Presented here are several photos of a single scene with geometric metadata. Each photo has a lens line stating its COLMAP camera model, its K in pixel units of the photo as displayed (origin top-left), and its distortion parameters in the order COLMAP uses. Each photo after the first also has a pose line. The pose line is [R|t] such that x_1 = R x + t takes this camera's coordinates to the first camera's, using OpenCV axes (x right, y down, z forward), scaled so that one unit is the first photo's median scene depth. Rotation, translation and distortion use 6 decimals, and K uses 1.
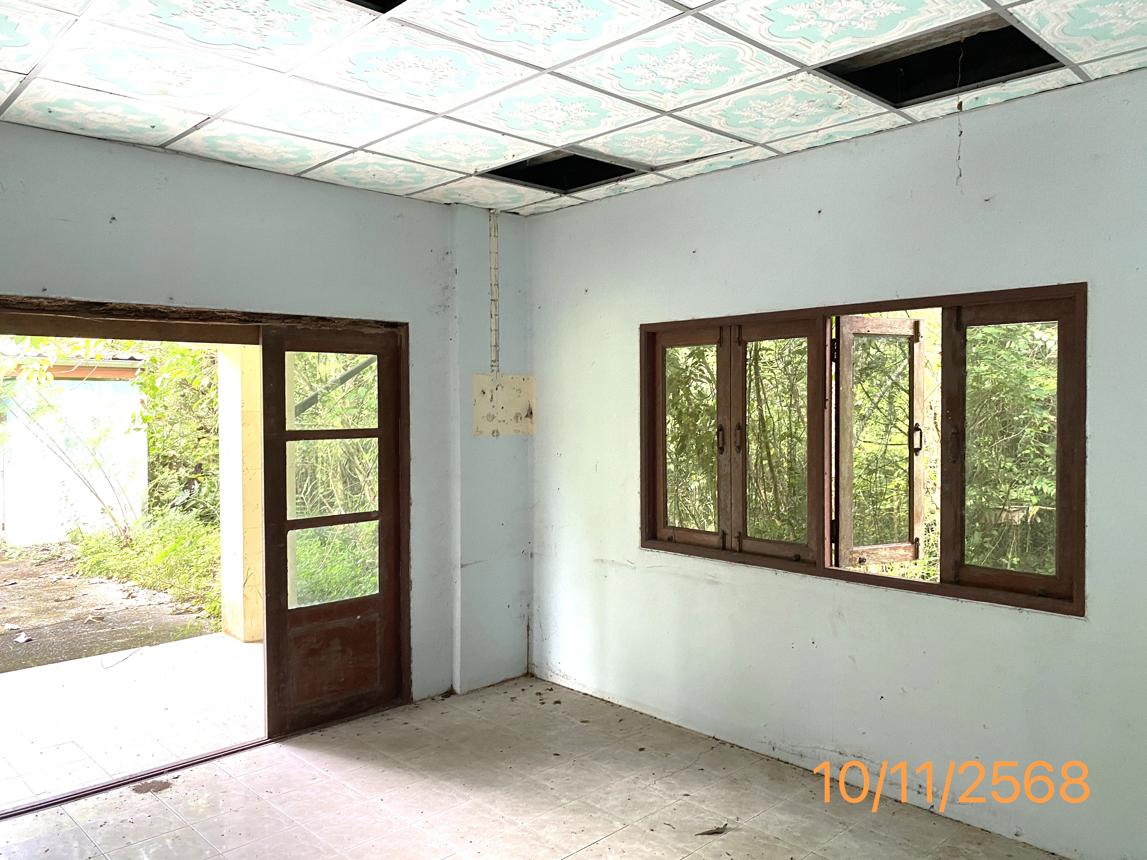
lens RADIAL K [[888.0, 0, 584.3], [0, 888.0, 418.8], [0, 0, 1]] dist [0.056482, -0.063062]
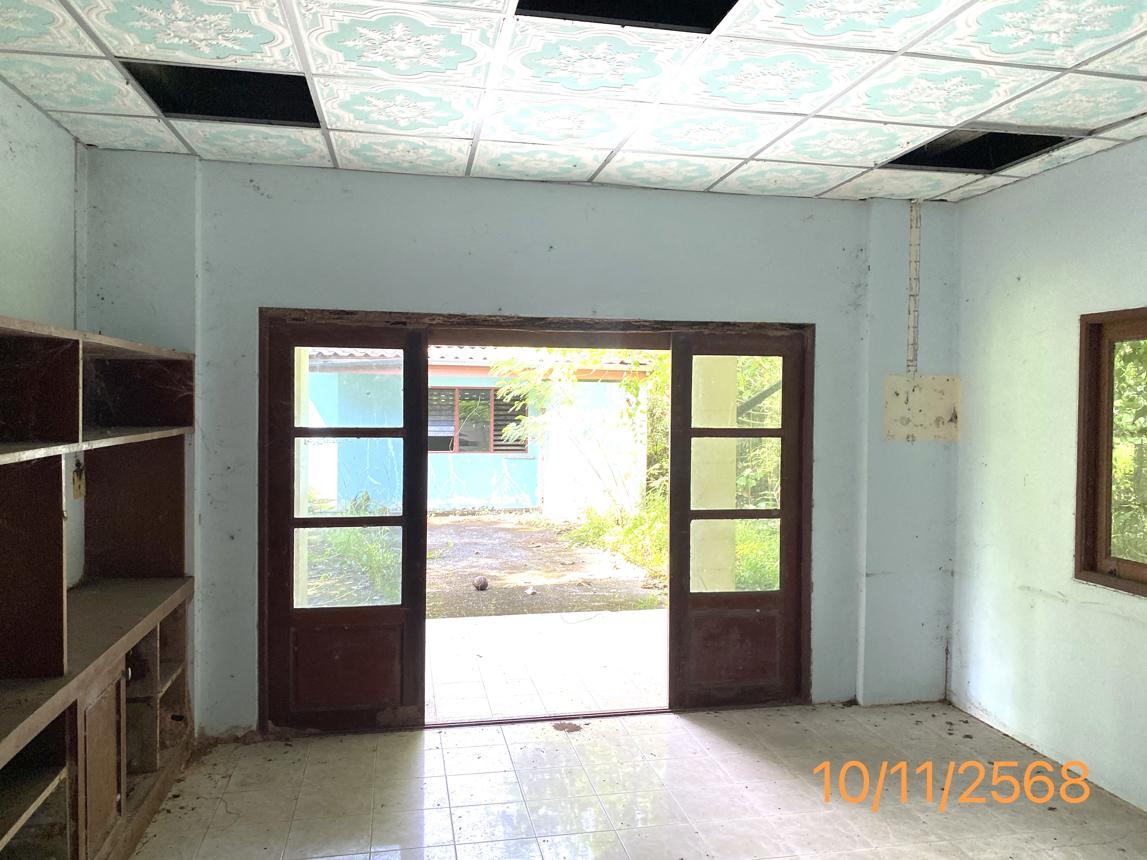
lens RADIAL K [[888.0, 0, 580.8], [0, 888.0, 421.9], [0, 0, 1]] dist [0.056482, -0.063062]
pose [[0.841979, 0.025745, -0.538895, 0.130270], [-0.024061, 0.999659, 0.010165, -0.002224], [0.538973, 0.004408, 0.842311, 0.019050]]
